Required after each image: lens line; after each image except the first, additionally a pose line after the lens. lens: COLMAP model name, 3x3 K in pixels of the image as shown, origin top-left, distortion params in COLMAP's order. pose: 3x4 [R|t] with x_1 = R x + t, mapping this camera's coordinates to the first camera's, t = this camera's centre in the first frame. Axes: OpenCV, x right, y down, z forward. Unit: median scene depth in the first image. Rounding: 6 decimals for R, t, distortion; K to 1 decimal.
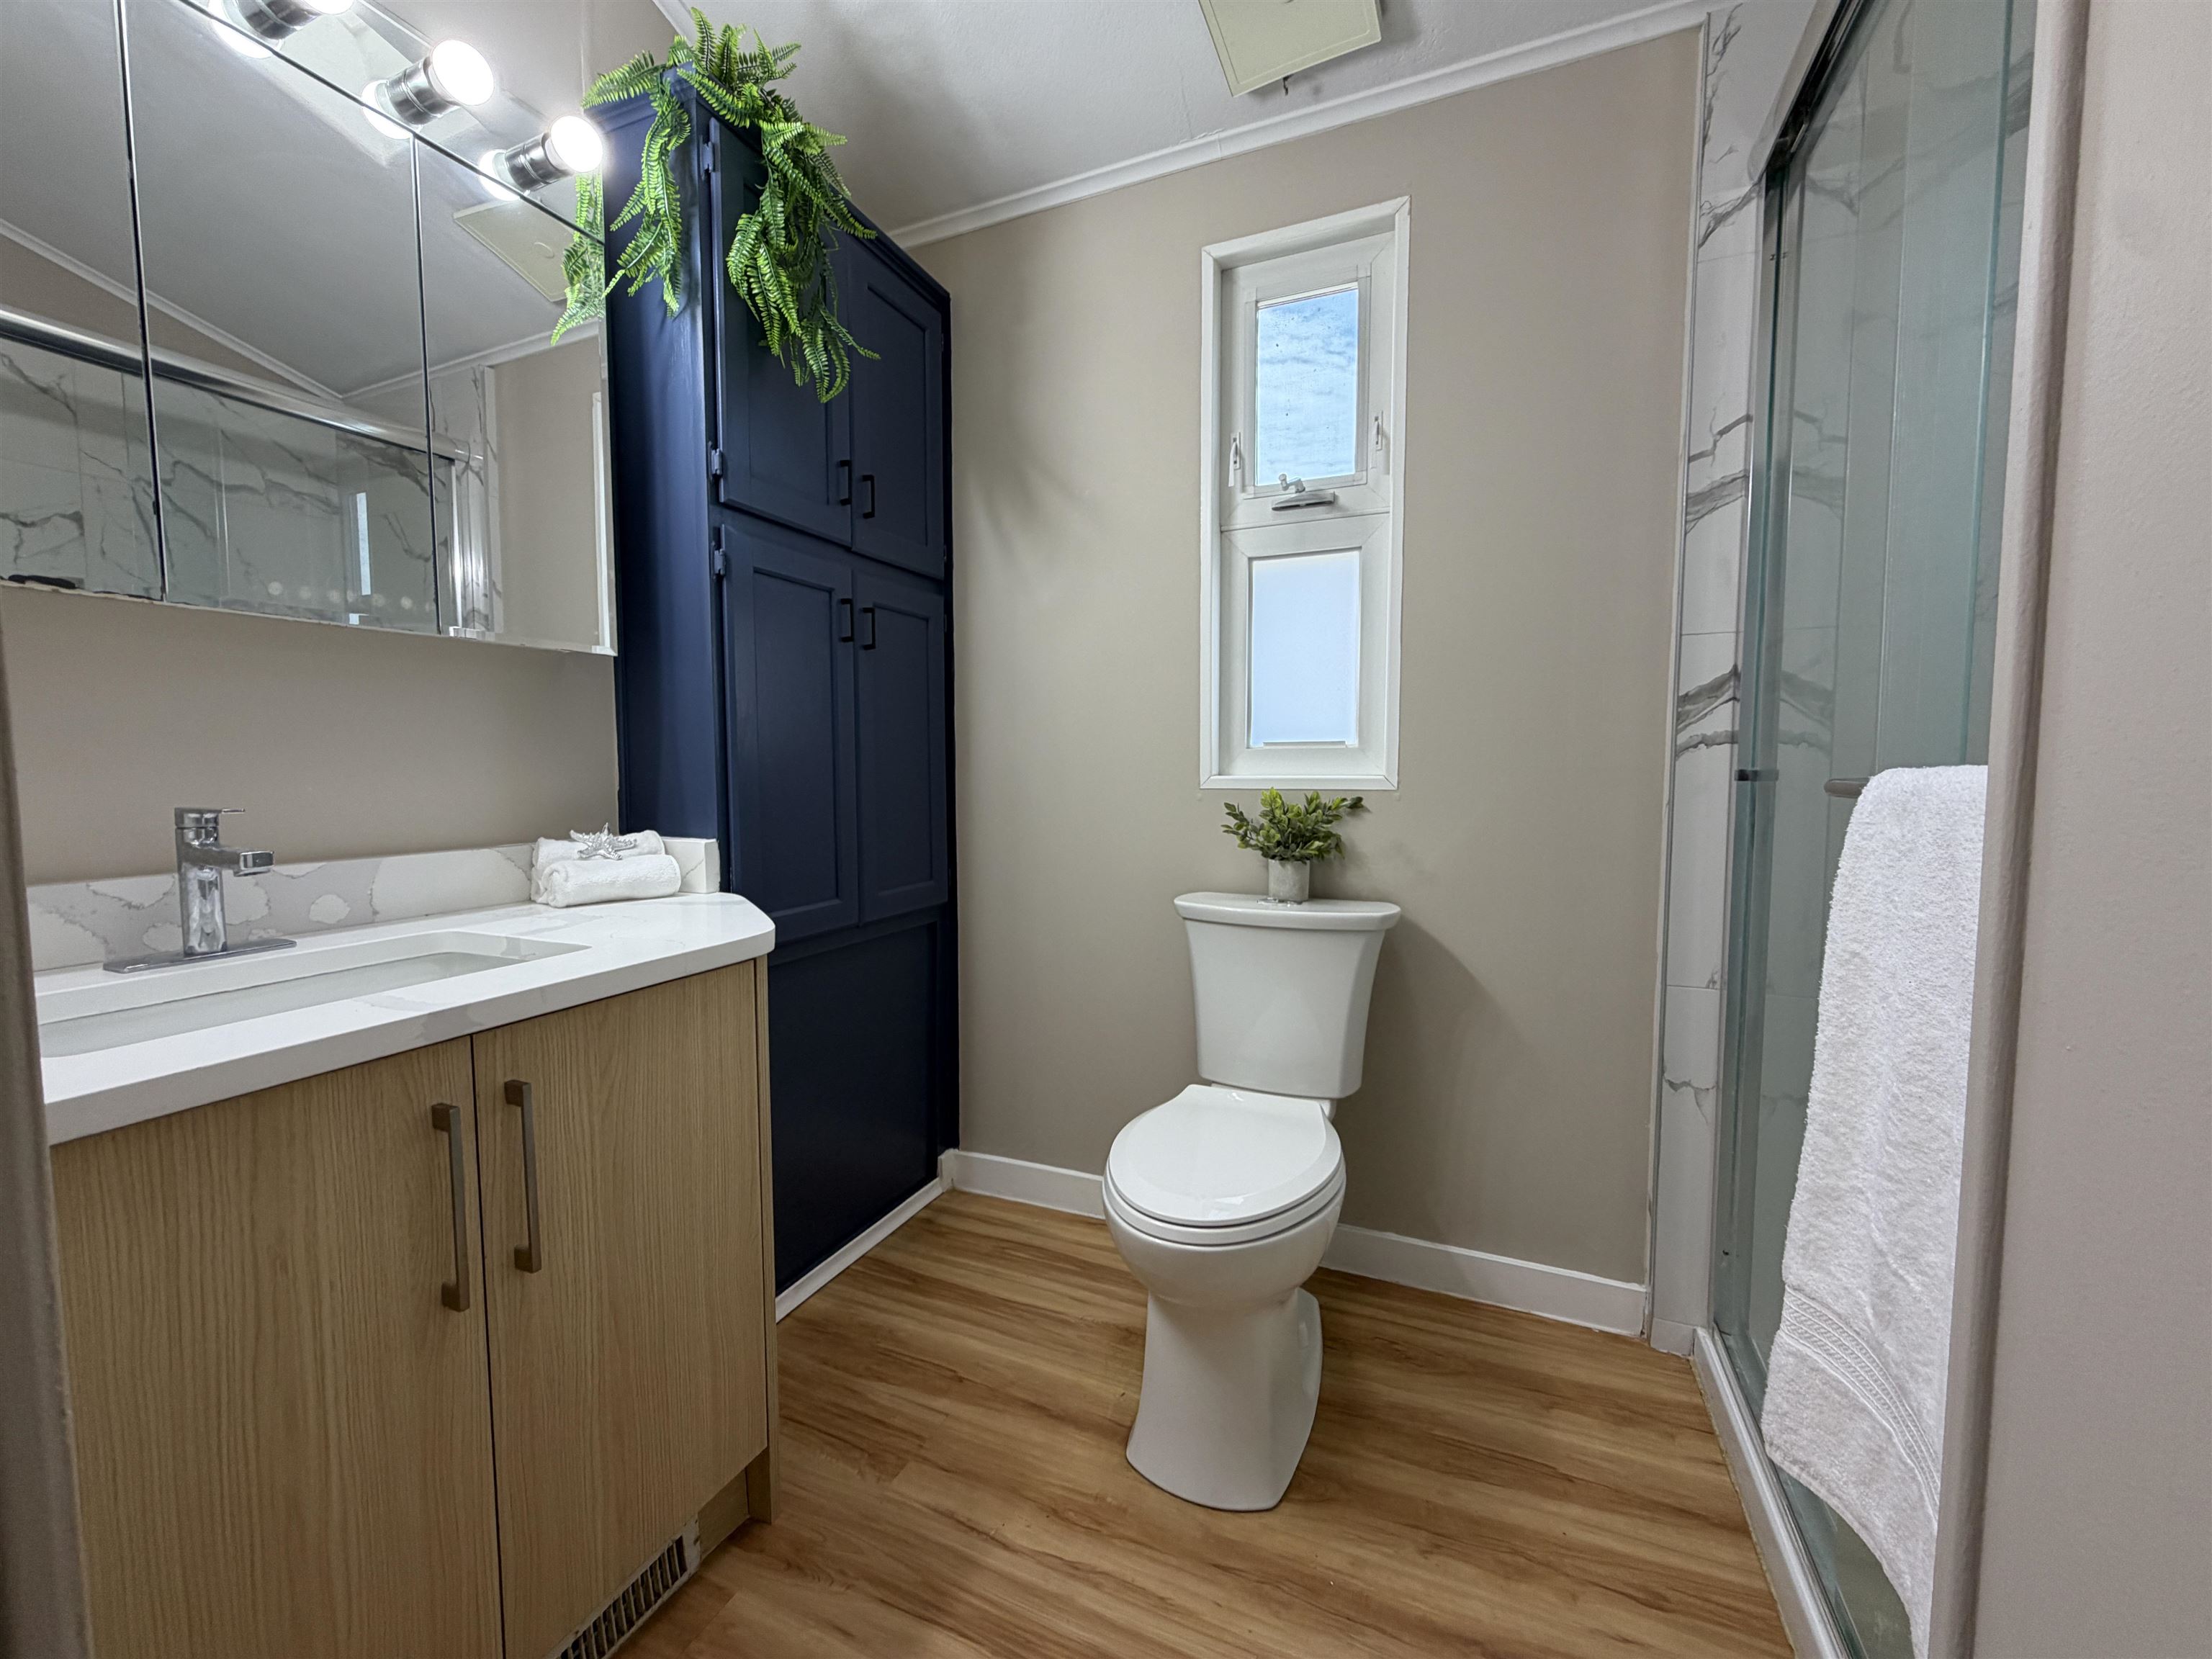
lens RADIAL K [[882.6, 0, 1100.9], [0, 882.6, 828.4], [0, 0, 1]] dist [0.000106, 0.000088]
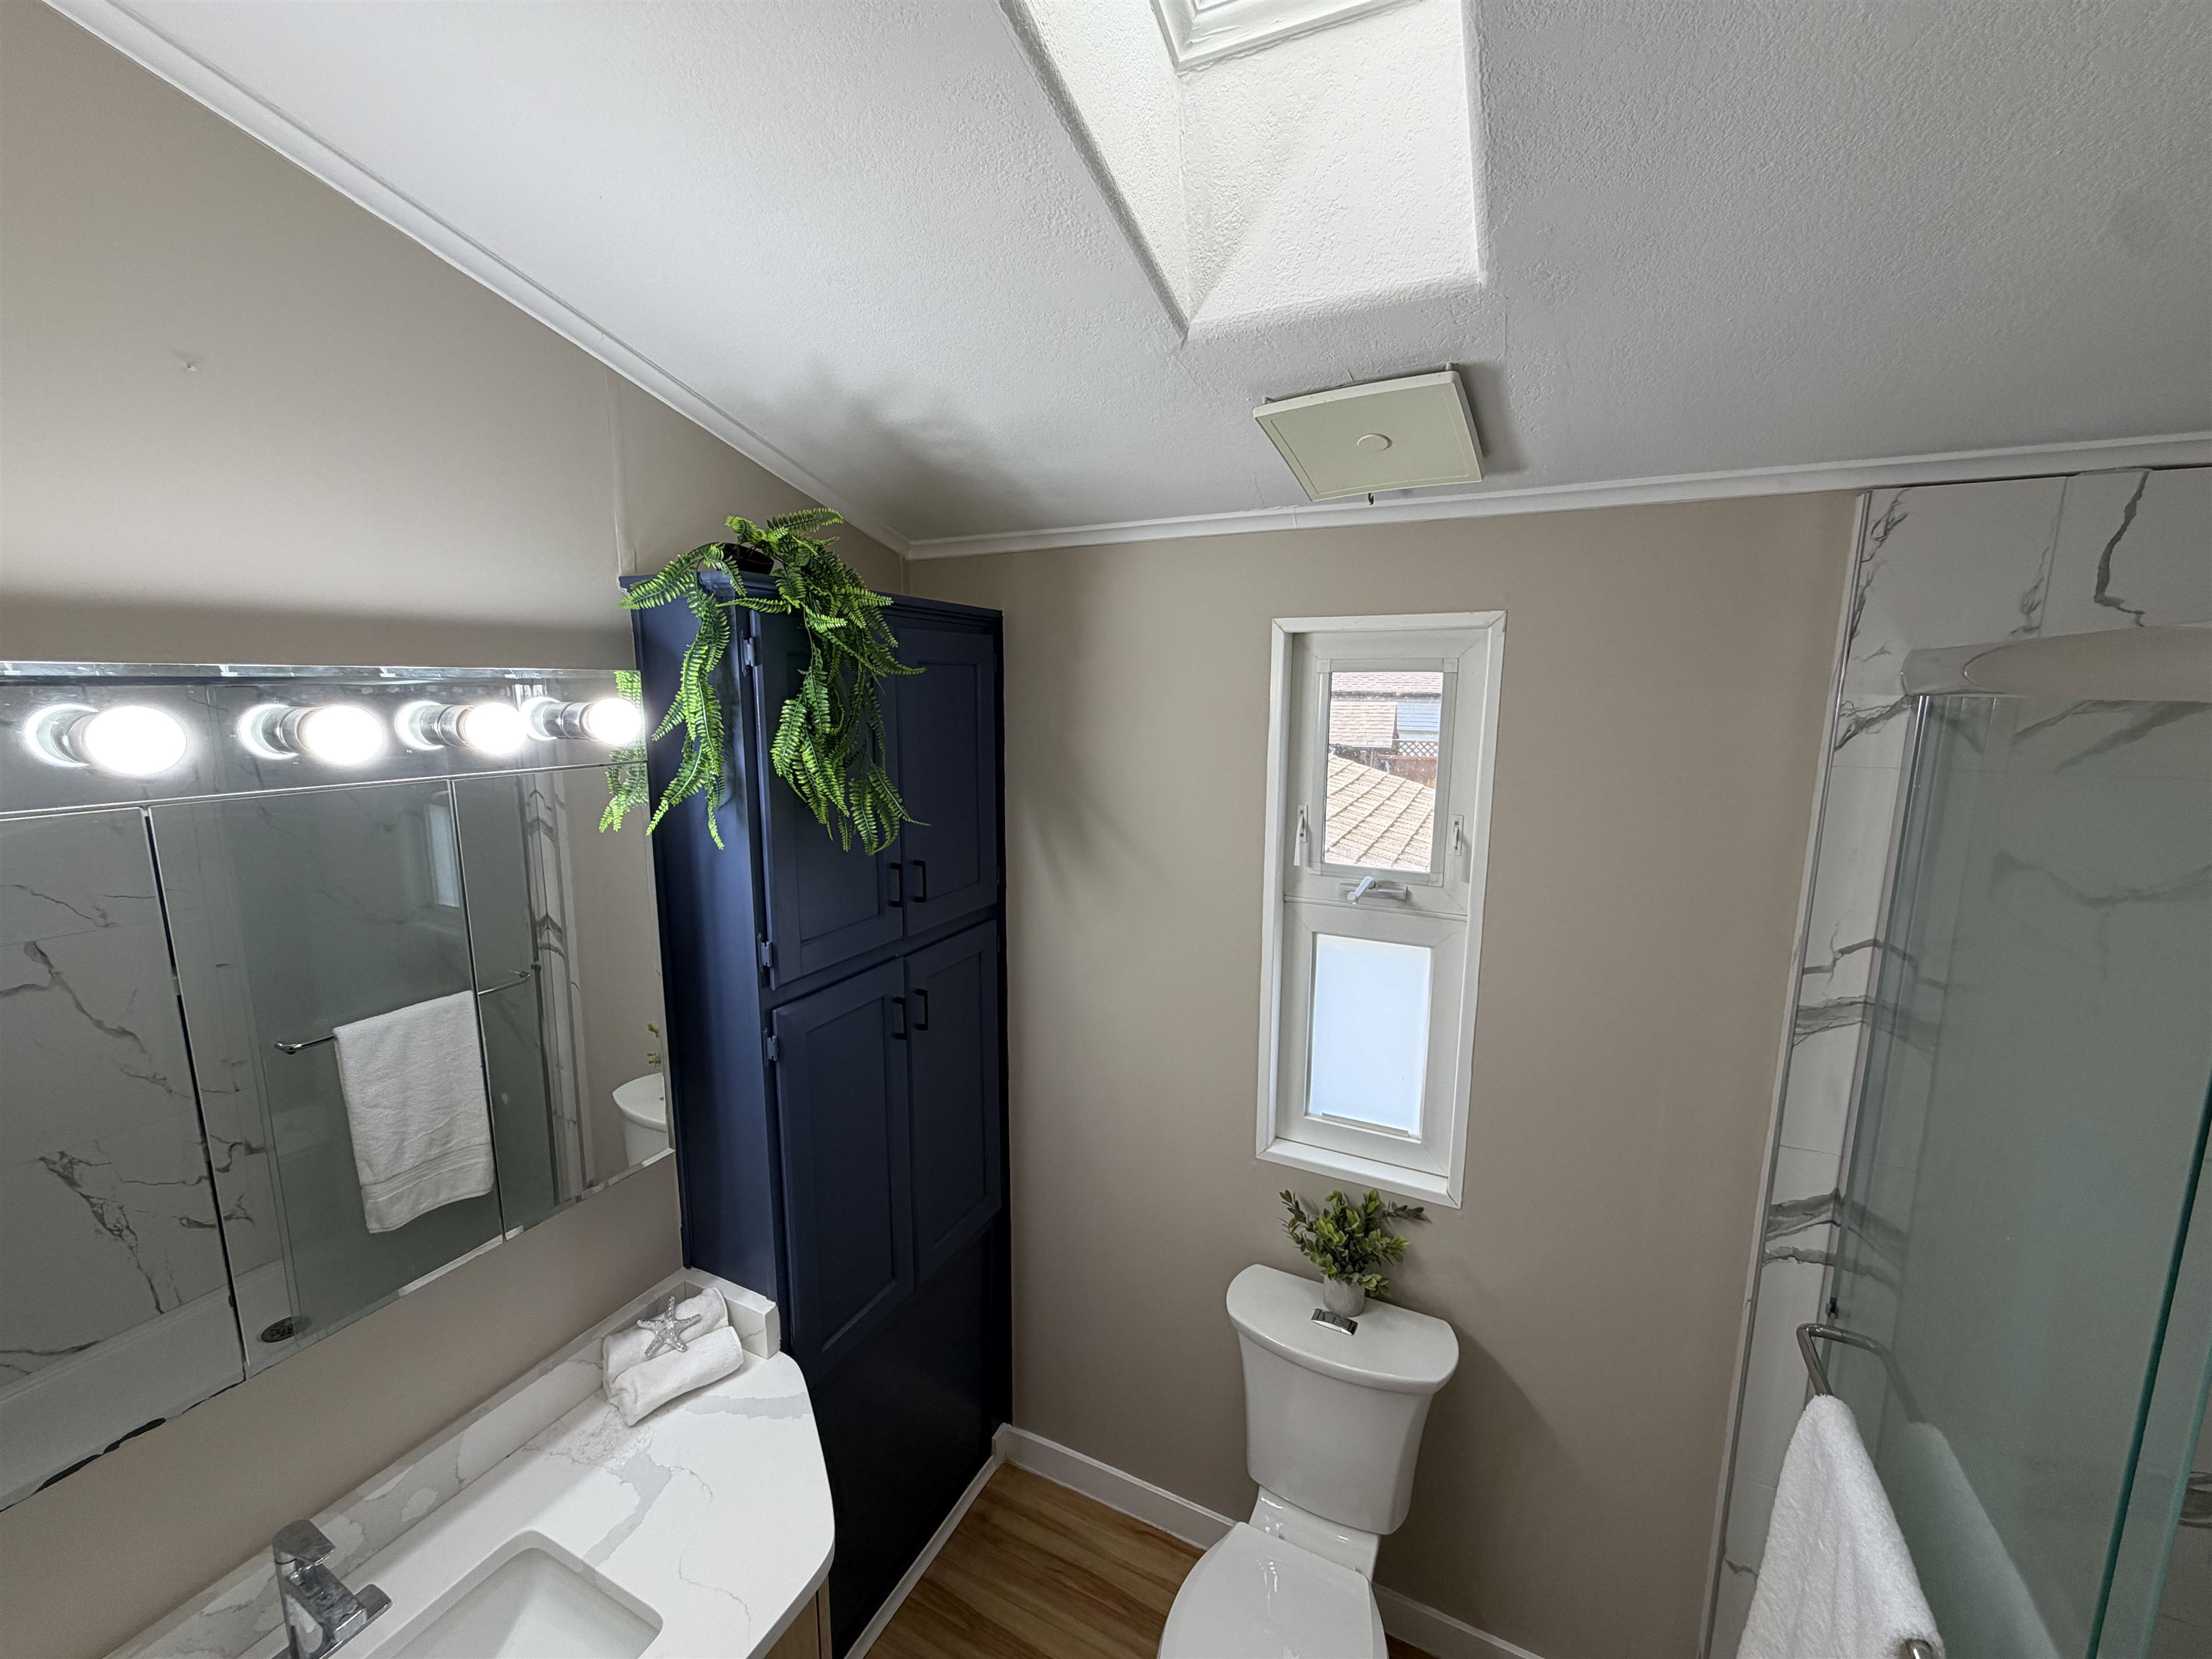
lens RADIAL K [[882.6, 0, 1101.8], [0, 882.6, 827.9], [0, 0, 1]] dist [0.000106, 0.000088]
pose [[0.998089, 0.015353, -0.059858, -0.005892], [-0.009670, 0.995516, 0.094100, -0.569932], [0.061035, -0.093341, 0.993762, 0.053645]]
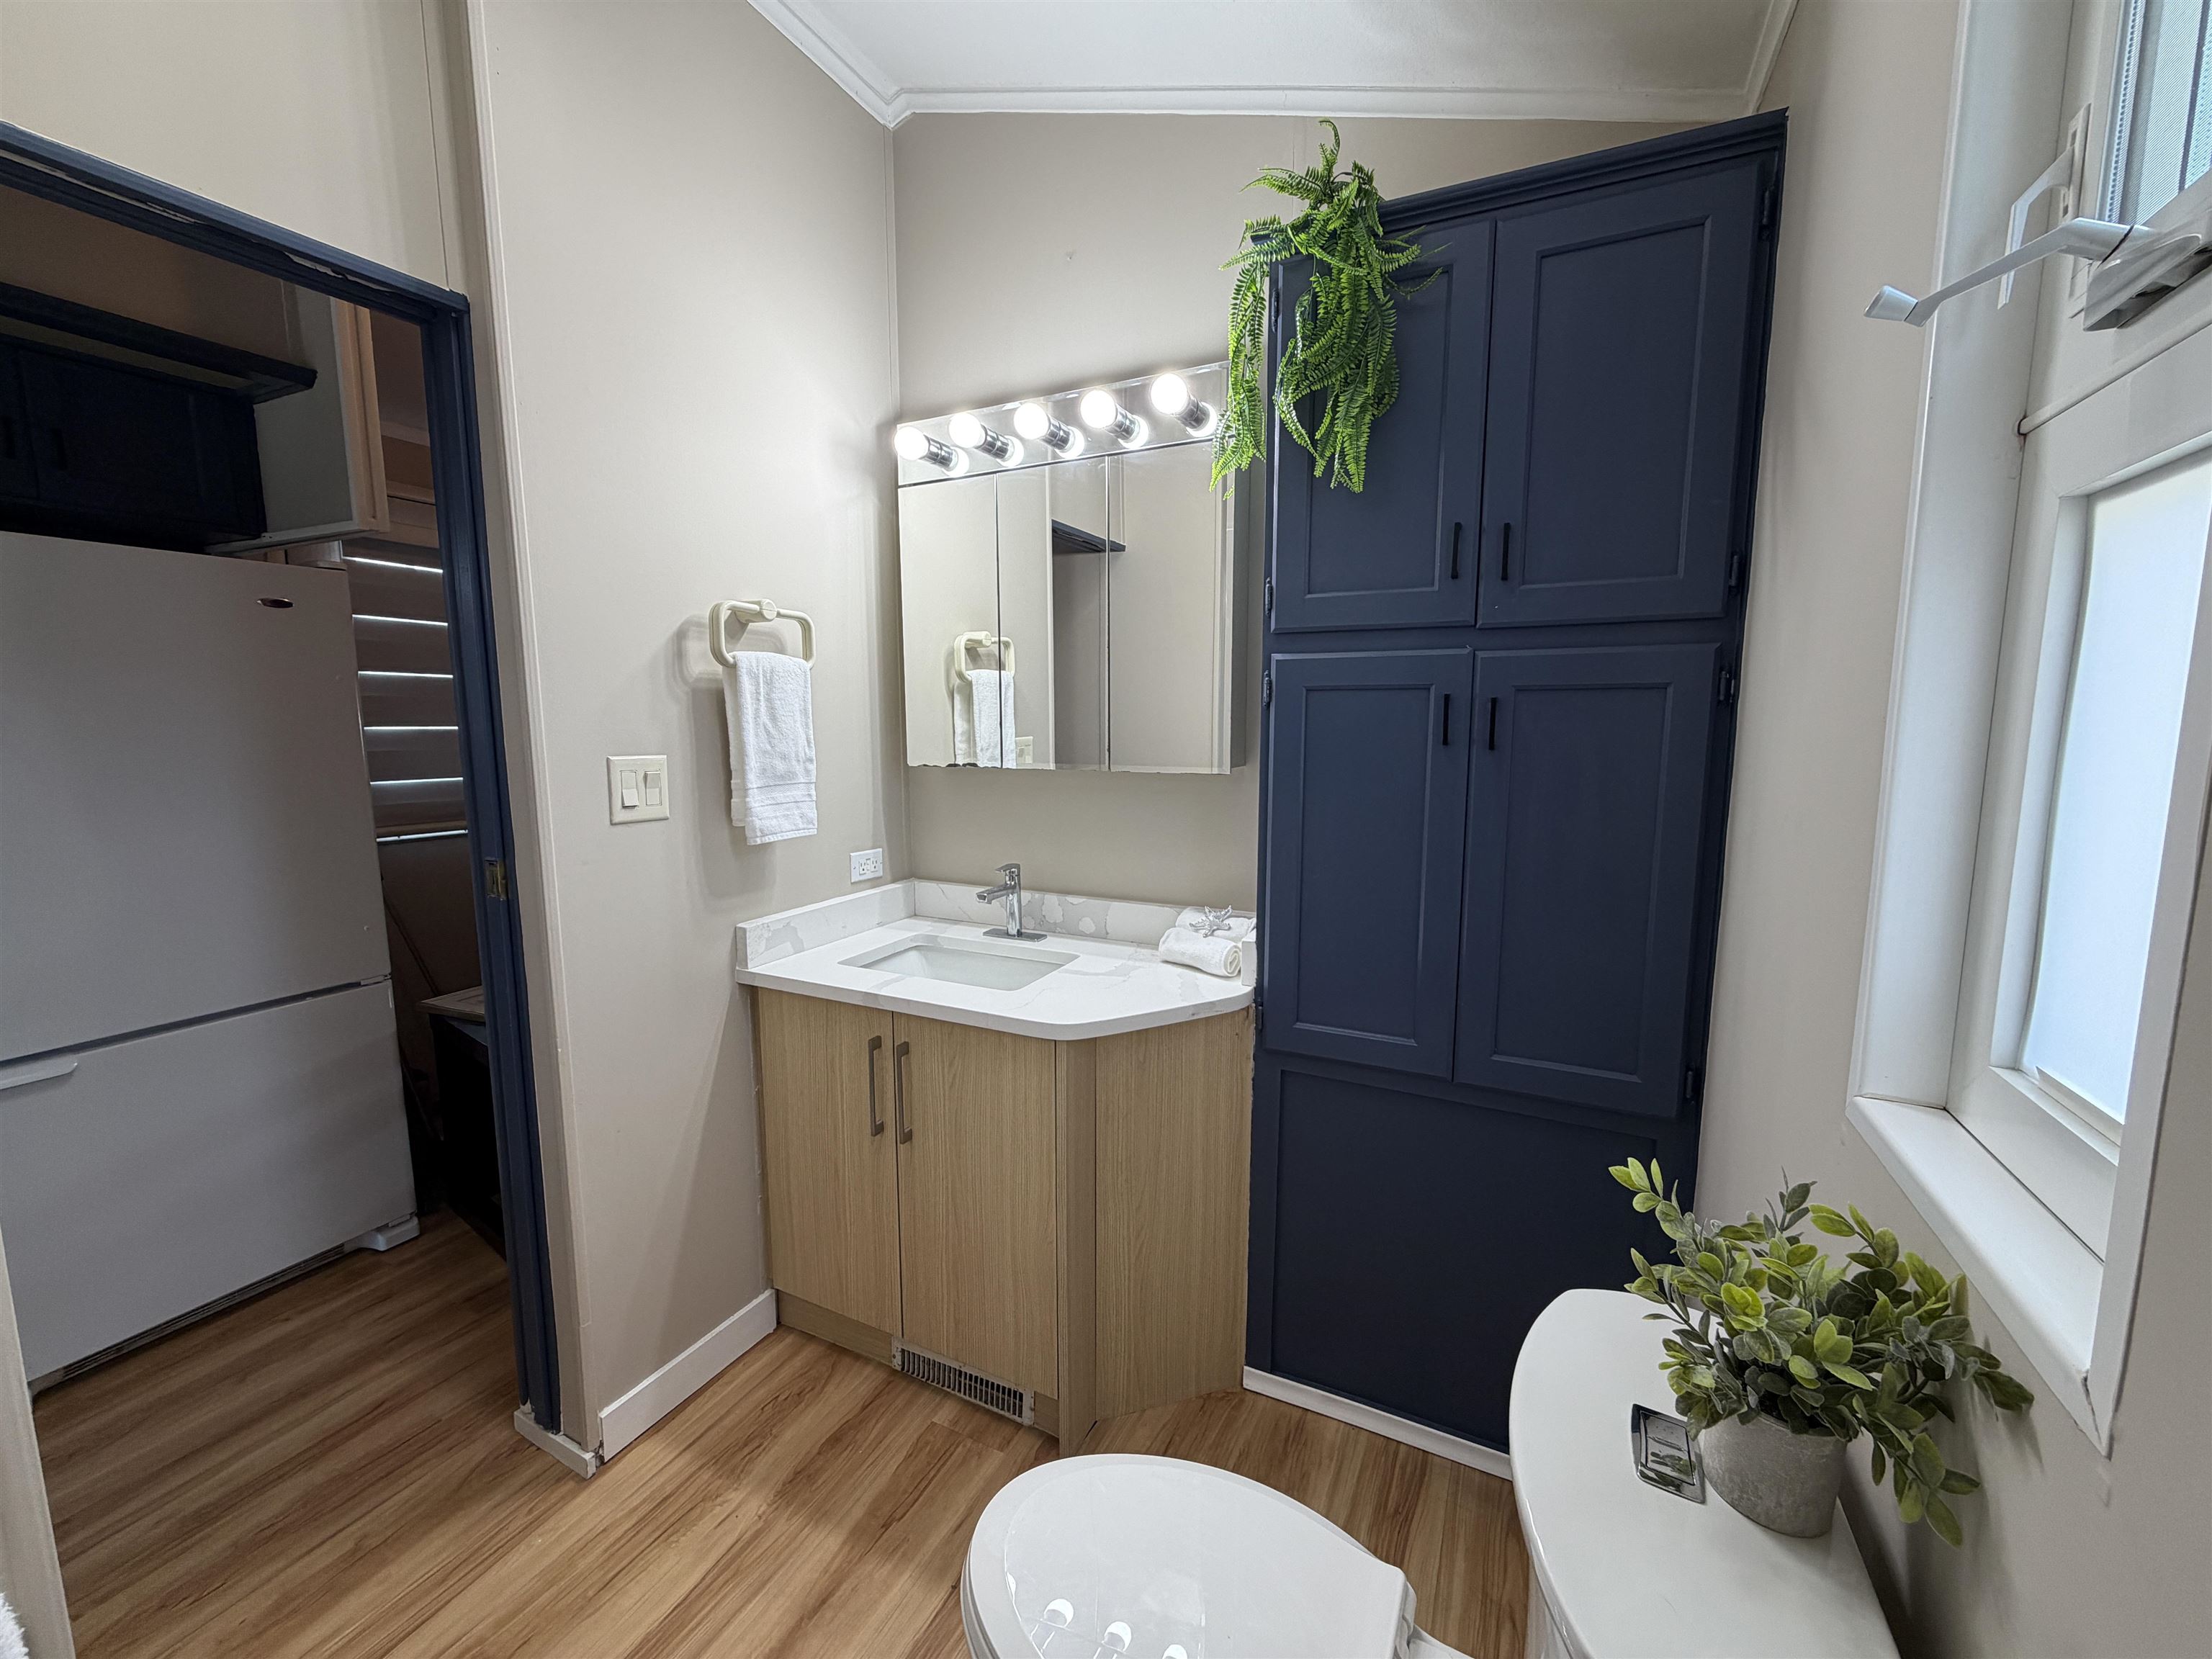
lens RADIAL K [[882.6, 0, 1099.7], [0, 882.6, 826.0], [0, 0, 1]] dist [0.000106, 0.000088]
pose [[-0.054977, 0.125401, -0.990582, 0.585356], [-0.069385, 0.989204, 0.129078, -0.231963], [0.996074, 0.075828, -0.045682, 0.757688]]
